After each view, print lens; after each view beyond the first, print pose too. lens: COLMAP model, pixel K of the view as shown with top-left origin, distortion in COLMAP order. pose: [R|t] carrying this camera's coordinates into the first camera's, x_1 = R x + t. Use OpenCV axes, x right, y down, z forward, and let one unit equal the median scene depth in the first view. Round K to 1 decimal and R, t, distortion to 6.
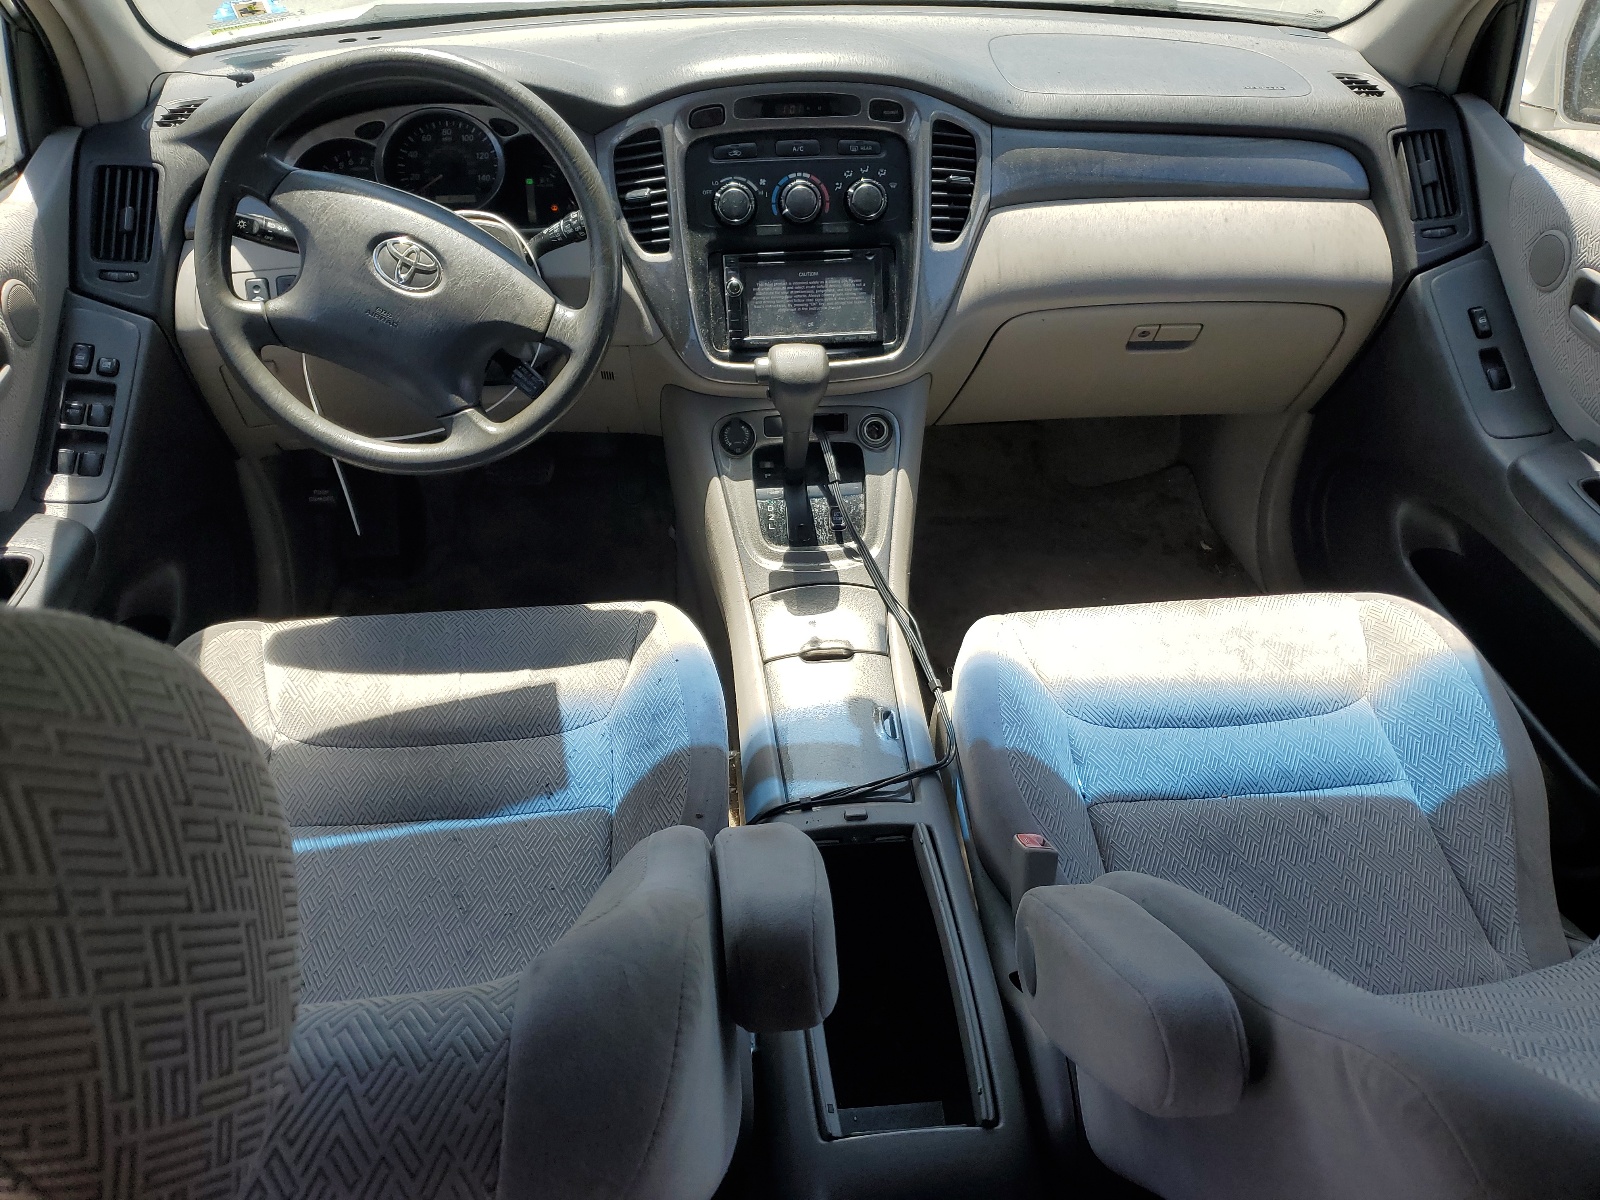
lens RADIAL K [[1218.1, 0, 800.8], [0, 1218.1, 598.1], [0, 0, 1]] dist [-0.008526, -0.001760]
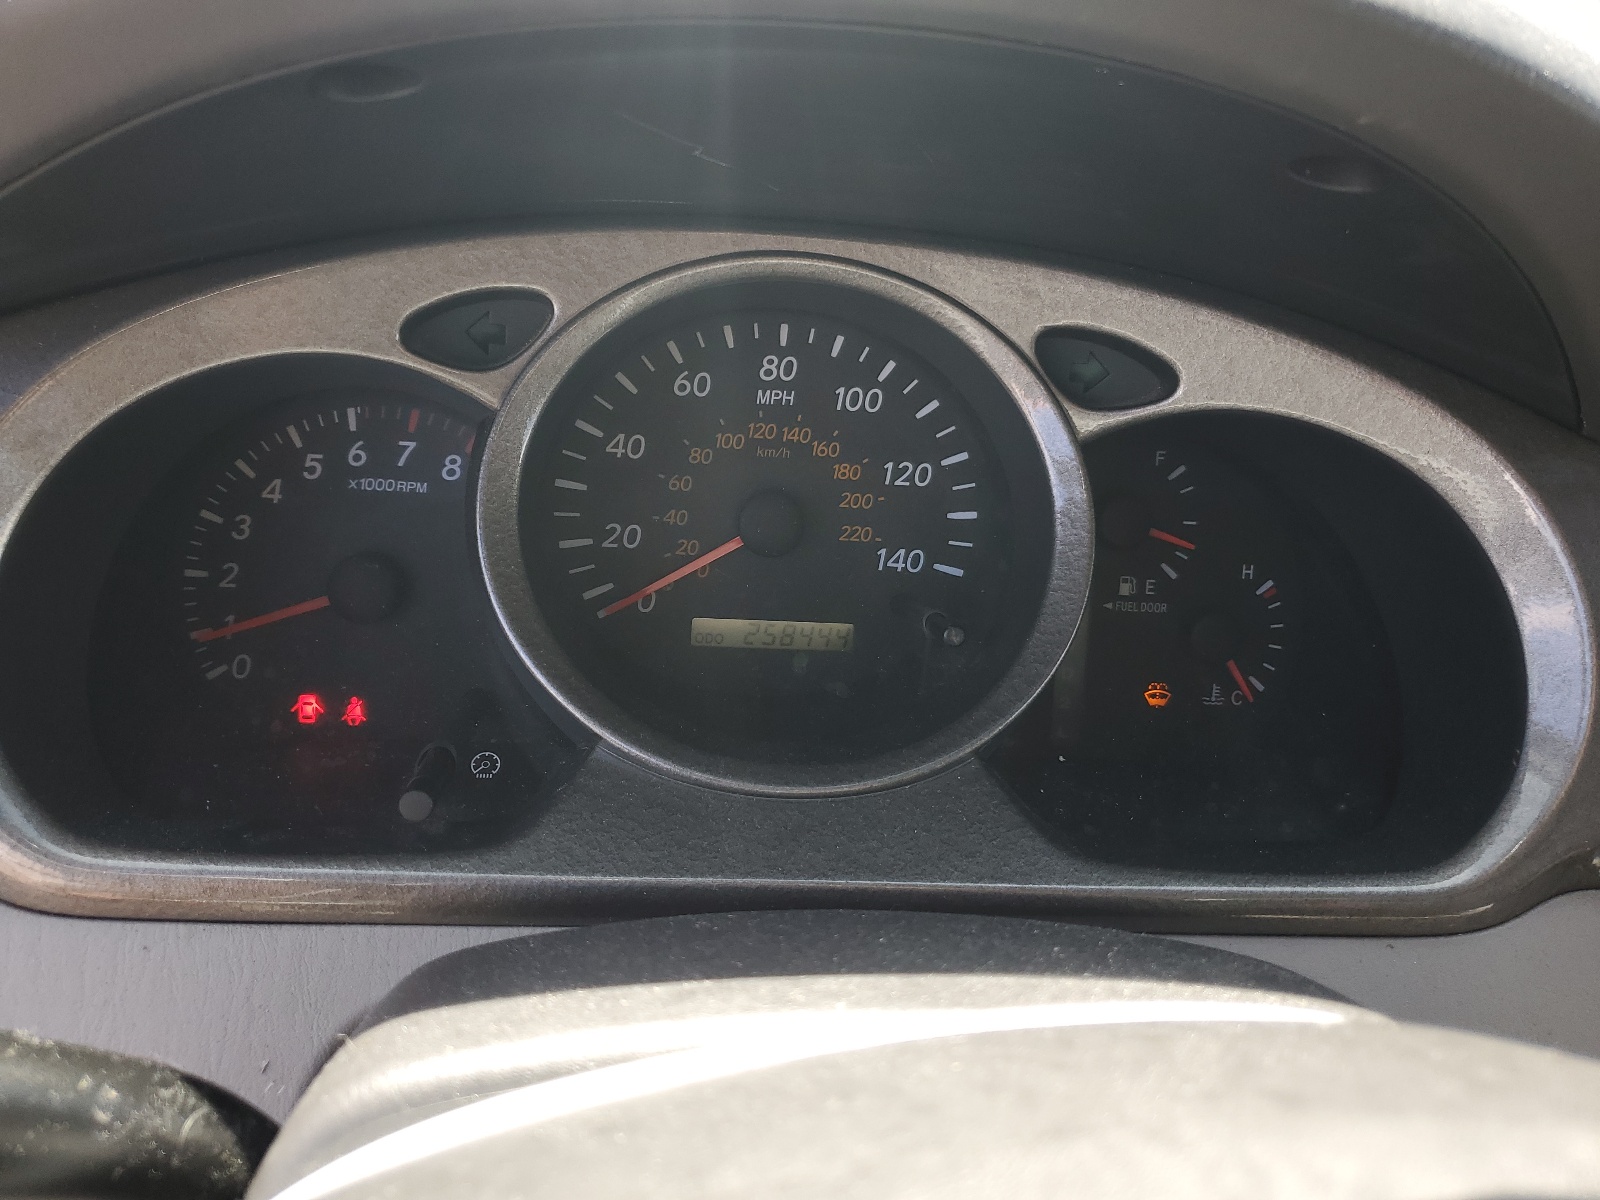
lens RADIAL K [[1218.1, 0, 799.0], [0, 1218.1, 602.7], [0, 0, 1]] dist [-0.008526, -0.001760]
pose [[0.996373, 0.084559, 0.009548, -0.289598], [-0.081176, 0.978133, -0.191487, -0.297120], [-0.025531, 0.190017, 0.981449, 0.785042]]
